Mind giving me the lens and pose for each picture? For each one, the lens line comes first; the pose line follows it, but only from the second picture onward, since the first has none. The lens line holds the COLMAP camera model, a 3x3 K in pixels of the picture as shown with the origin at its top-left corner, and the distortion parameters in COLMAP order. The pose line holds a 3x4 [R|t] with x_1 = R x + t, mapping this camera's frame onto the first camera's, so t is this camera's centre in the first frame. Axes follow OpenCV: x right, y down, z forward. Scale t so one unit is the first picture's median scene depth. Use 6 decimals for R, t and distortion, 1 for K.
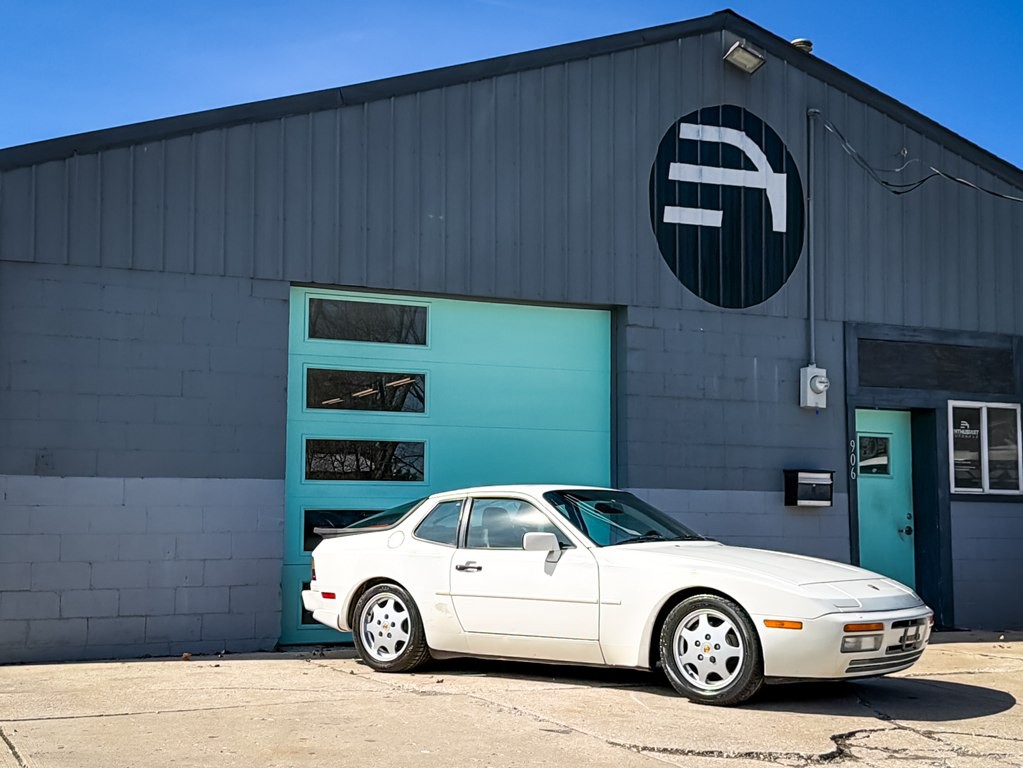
lens RADIAL K [[1422.2, 0, 511.2], [0, 1422.2, 384.4], [0, 0, 1]] dist [0.127836, 0.000000]
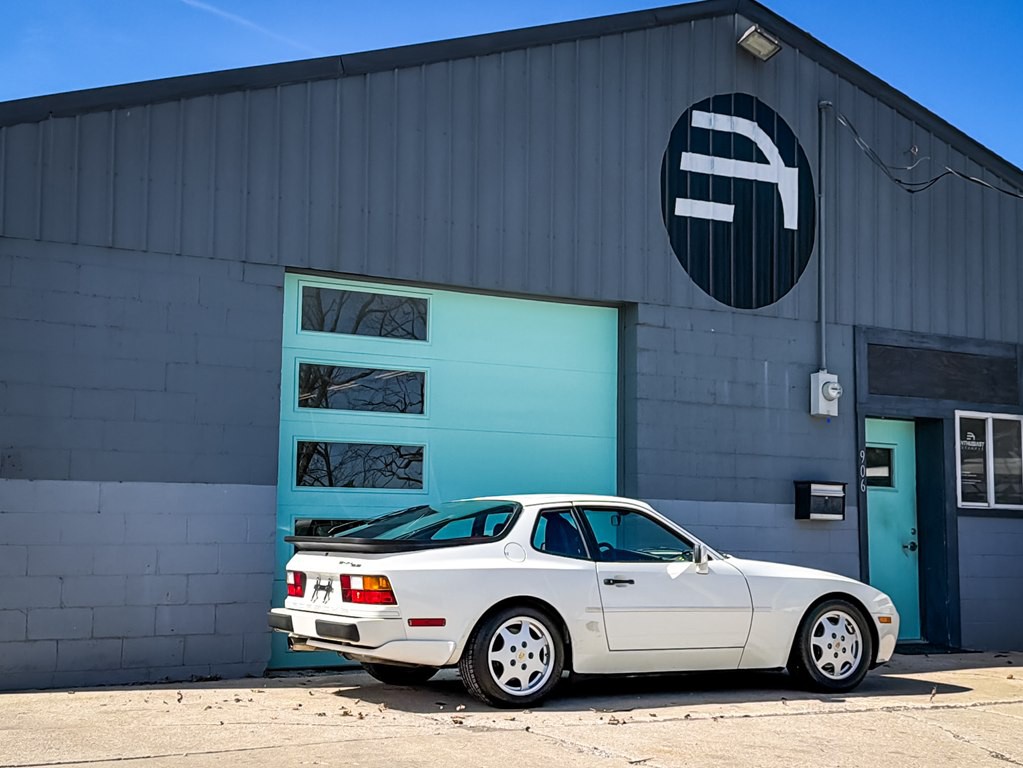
lens RADIAL K [[1422.2, 0, 513.4], [0, 1422.2, 380.6], [0, 0, 1]] dist [0.127836, 0.000000]
pose [[0.996571, 0.015880, 0.081201, -0.073736], [-0.014950, 0.999816, -0.012045, 0.007901], [-0.081377, 0.010790, 0.996625, 0.076829]]
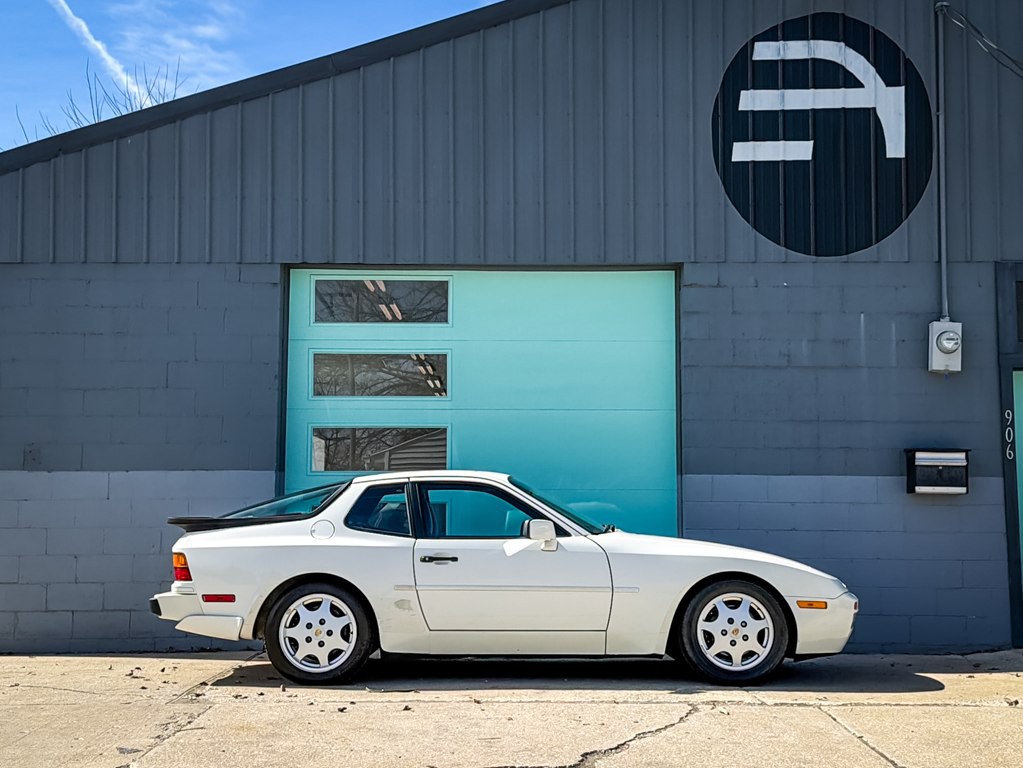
lens RADIAL K [[1422.2, 0, 514.4], [0, 1422.2, 381.8], [0, 0, 1]] dist [0.127836, 0.000000]
pose [[0.912155, -0.045055, -0.407362, 0.332775], [0.042642, 0.998978, -0.015005, 0.024868], [0.407622, -0.003684, 0.913143, 0.169146]]
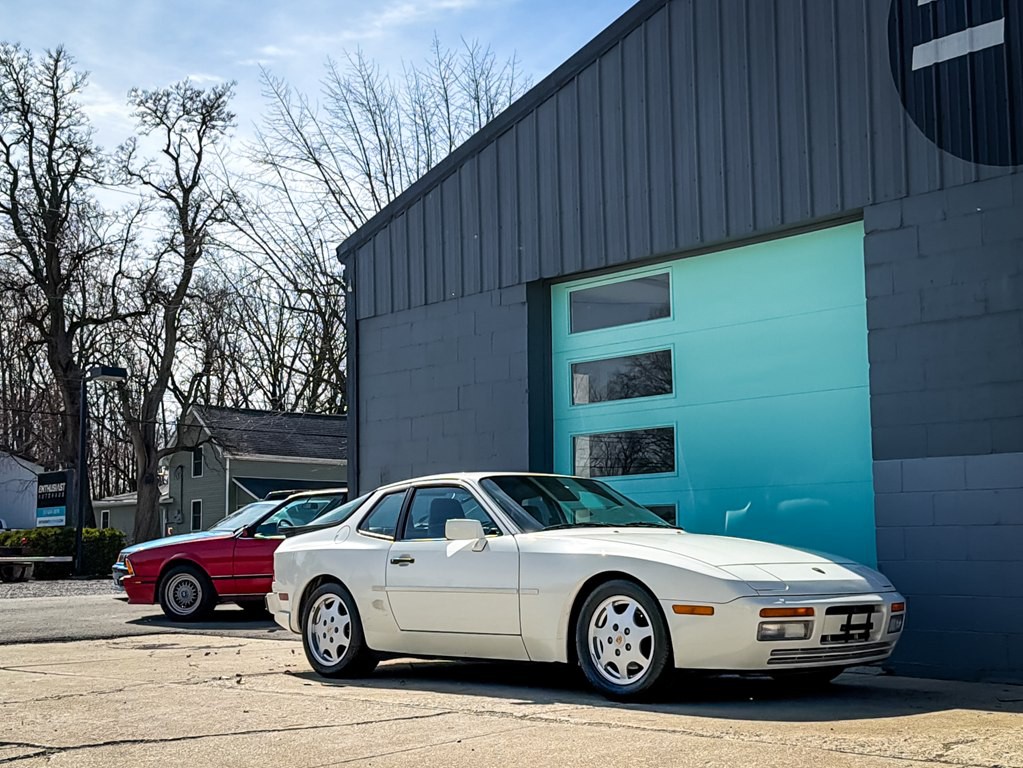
lens RADIAL K [[1422.2, 0, 514.0], [0, 1422.2, 385.8], [0, 0, 1]] dist [0.127836, 0.000000]
pose [[0.325767, -0.123327, -0.937372, 0.683954], [0.107207, 0.989880, -0.092977, 0.081146], [0.939352, -0.070204, 0.335692, 0.579833]]
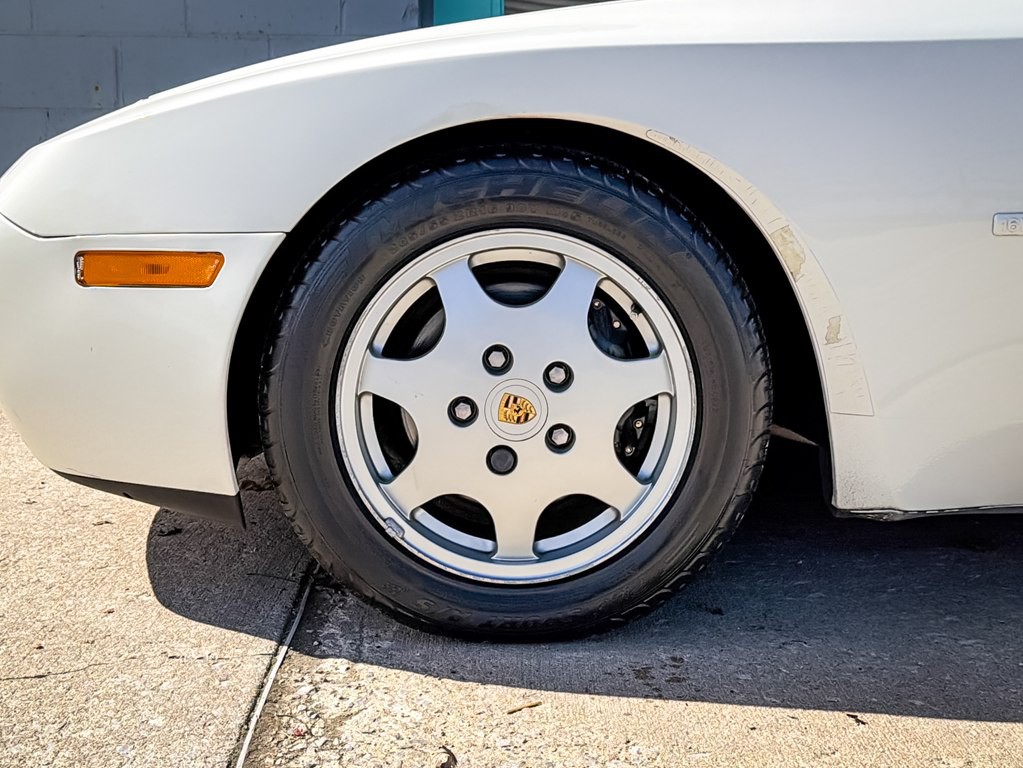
lens RADIAL K [[1422.2, 0, 514.1], [0, 1422.2, 389.7], [0, 0, 1]] dist [0.127836, 0.000000]
pose [[0.911682, 0.070261, -0.404845, 0.010145], [0.037617, 0.966863, 0.252509, 0.086221], [0.409171, -0.245436, 0.878829, 0.591003]]
